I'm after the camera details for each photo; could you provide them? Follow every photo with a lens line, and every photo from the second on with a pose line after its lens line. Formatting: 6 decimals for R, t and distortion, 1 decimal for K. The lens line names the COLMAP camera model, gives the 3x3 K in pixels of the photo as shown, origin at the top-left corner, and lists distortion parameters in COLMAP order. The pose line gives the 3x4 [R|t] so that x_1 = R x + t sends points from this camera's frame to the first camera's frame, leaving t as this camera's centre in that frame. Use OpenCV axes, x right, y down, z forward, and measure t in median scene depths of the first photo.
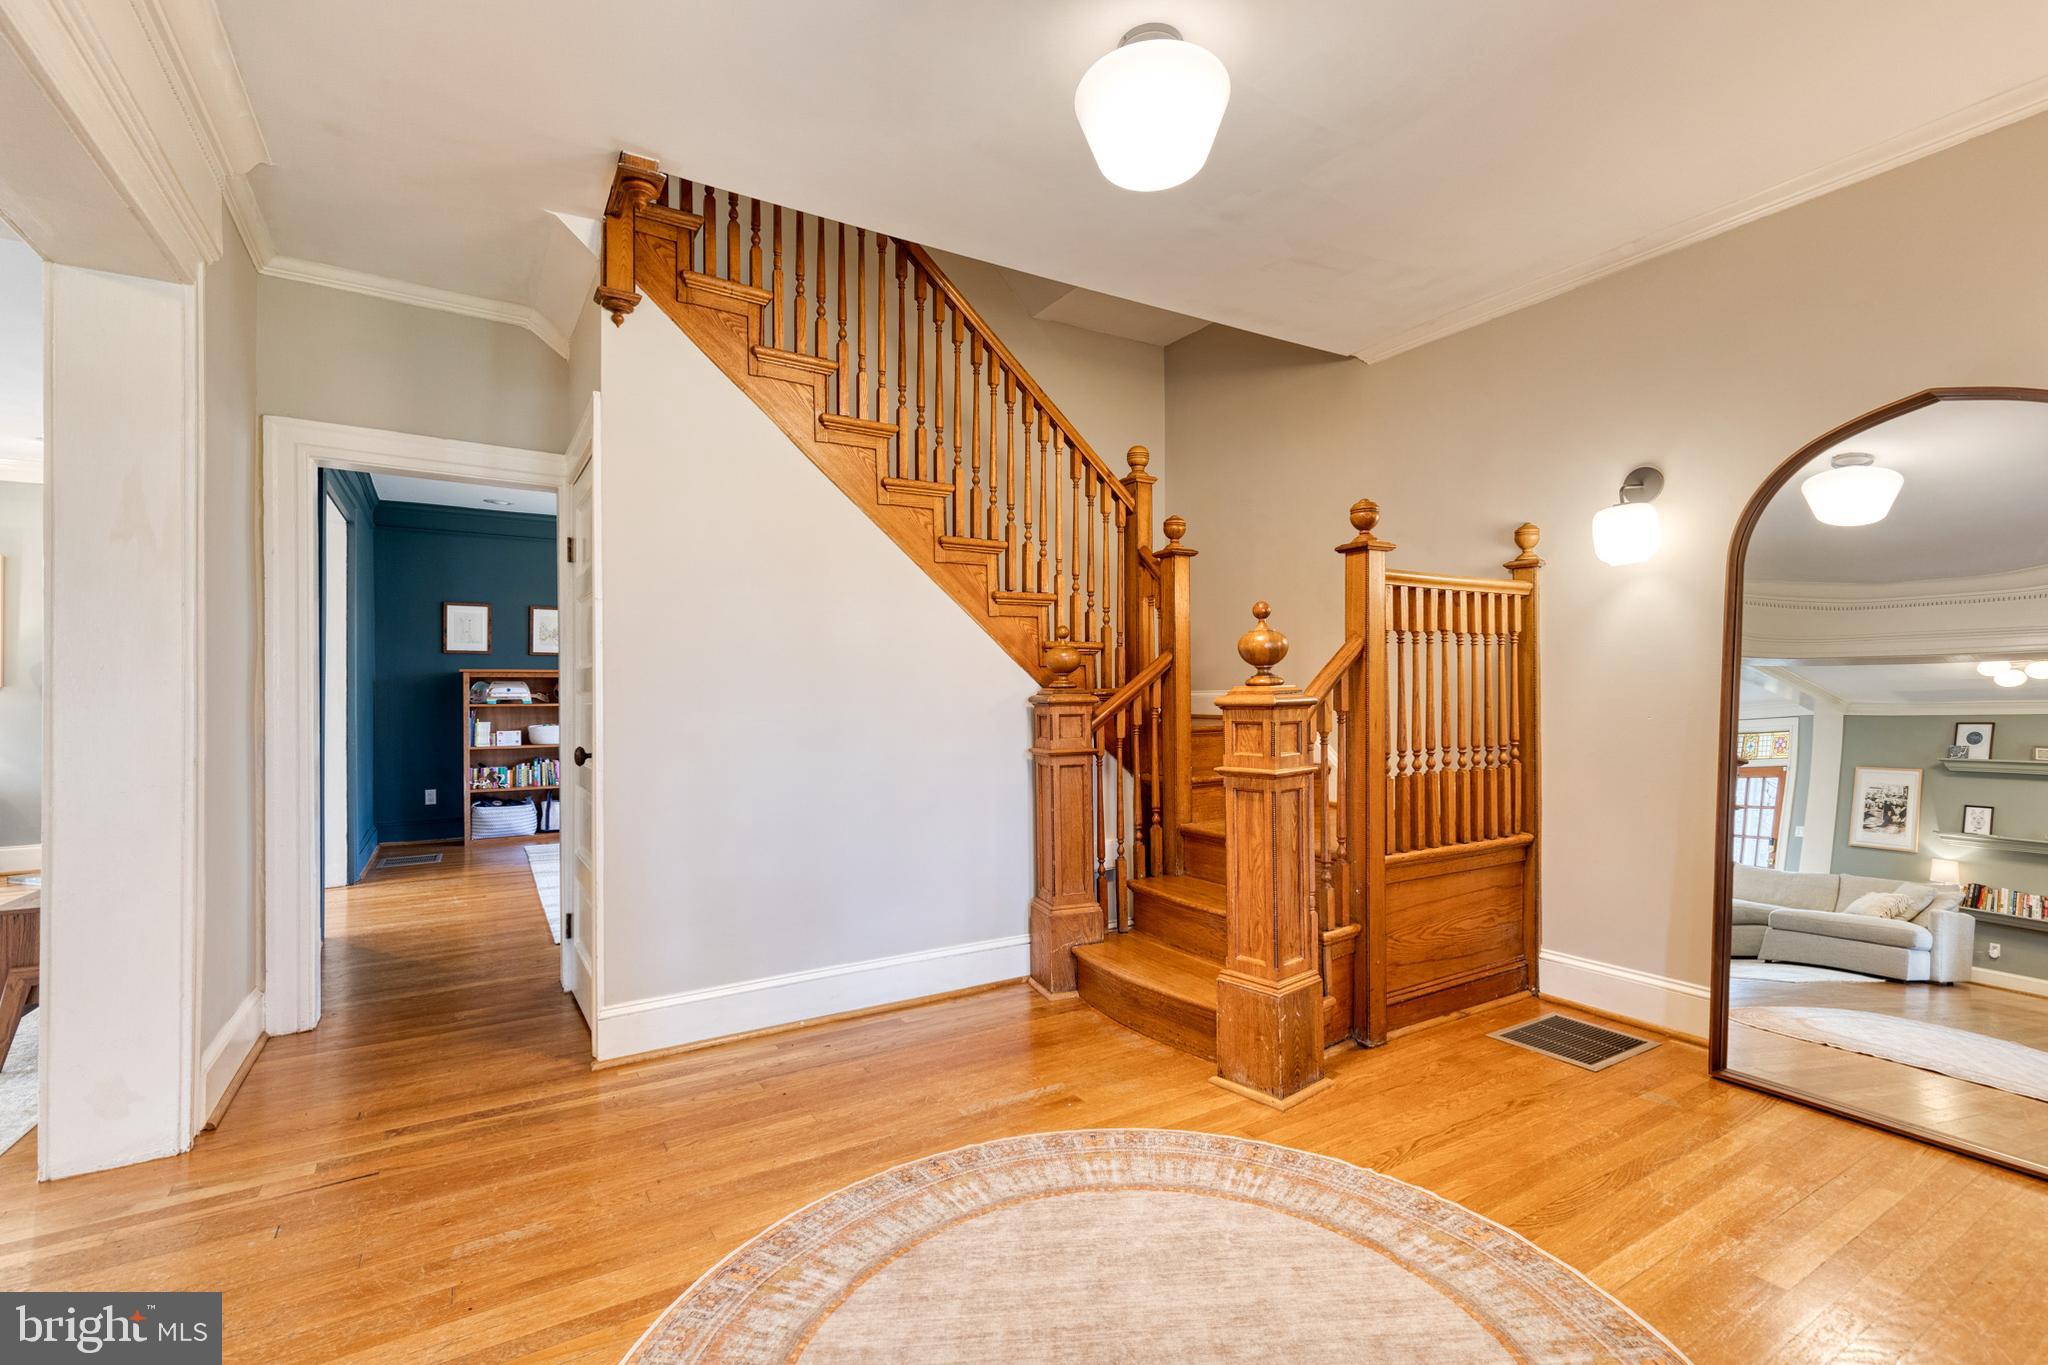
lens RADIAL K [[926.4, 0, 1028.3], [0, 926.4, 684.8], [0, 0, 1]] dist [0.011916, -0.000347]
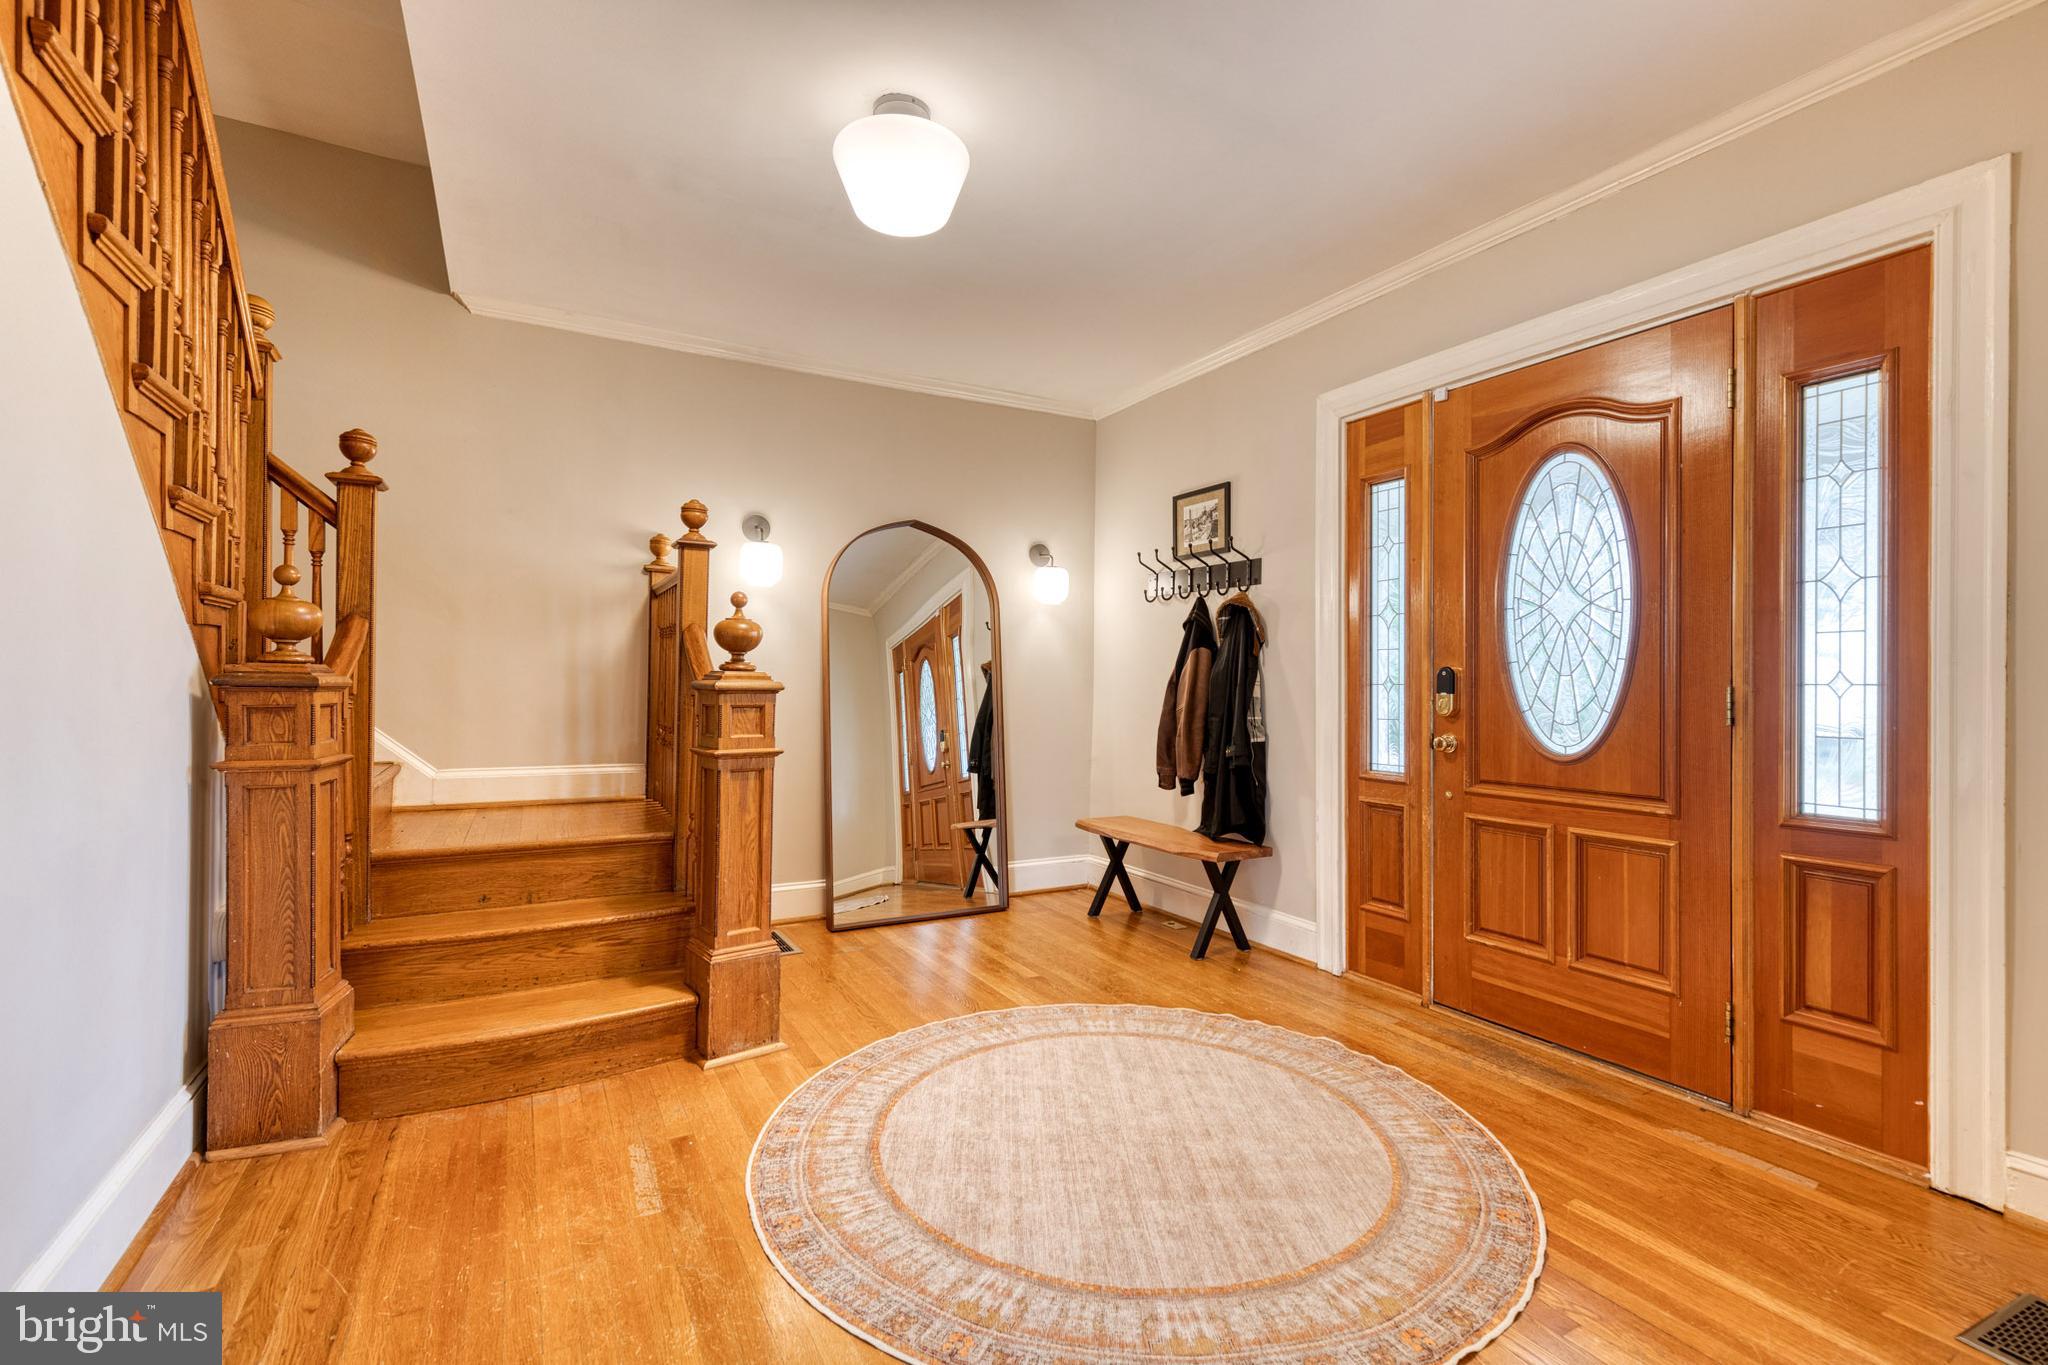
lens RADIAL K [[926.4, 0, 1058.8], [0, 926.4, 697.5], [0, 0, 1]] dist [0.011916, -0.000347]
pose [[0.012349, -0.004280, 0.999915, -0.916599], [-0.018379, 0.999821, 0.004507, 0.022865], [-0.999755, -0.018433, 0.012268, 0.717233]]
